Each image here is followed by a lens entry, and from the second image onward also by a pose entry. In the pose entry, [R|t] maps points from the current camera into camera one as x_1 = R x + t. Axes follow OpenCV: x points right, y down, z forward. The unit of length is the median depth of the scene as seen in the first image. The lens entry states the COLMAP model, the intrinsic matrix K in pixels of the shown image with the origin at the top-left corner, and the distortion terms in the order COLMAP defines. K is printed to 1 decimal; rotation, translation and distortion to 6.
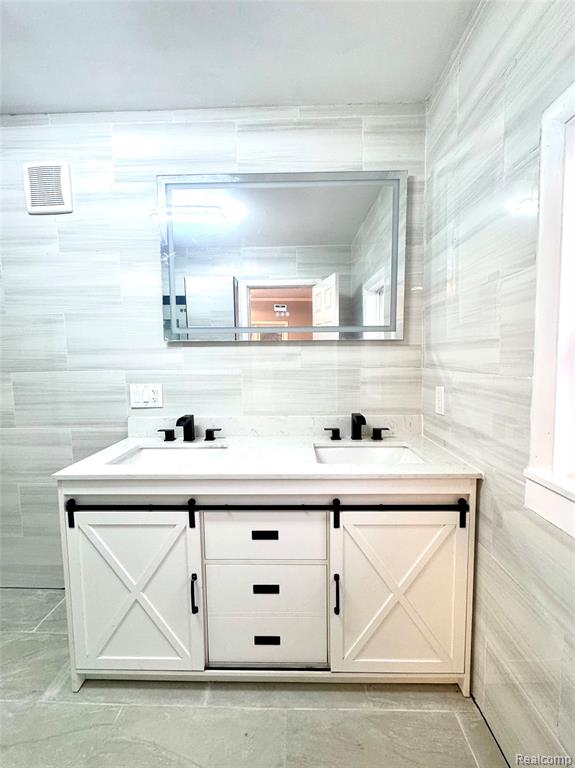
lens RADIAL K [[330.2, 0, 287.5], [0, 330.2, 383.9], [0, 0, 1]] dist [-0.000620, -0.000726]
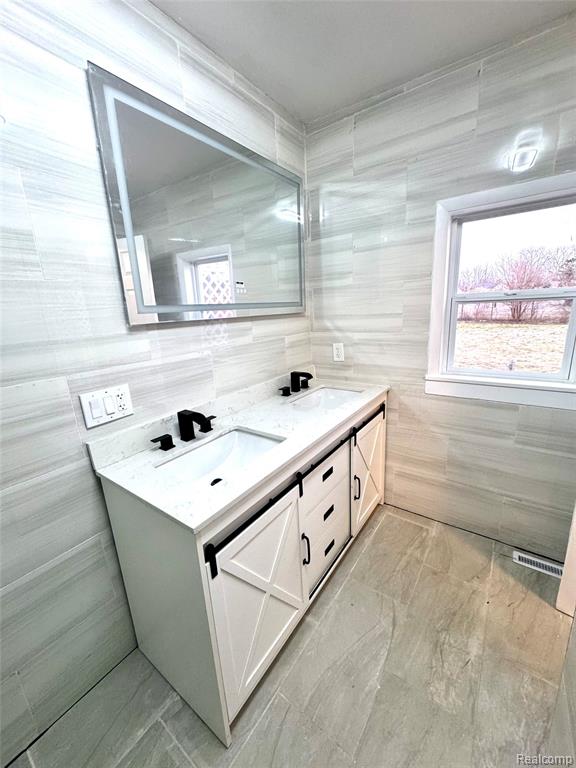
lens RADIAL K [[305.4, 0, 288.3], [0, 305.4, 383.9], [0, 0, 1]] dist [-0.002867, 0.000391]
pose [[0.565259, -0.218238, 0.795521, -0.774184], [0.113304, 0.975770, 0.187178, -0.092406], [-0.817095, -0.015668, 0.576290, 0.339324]]
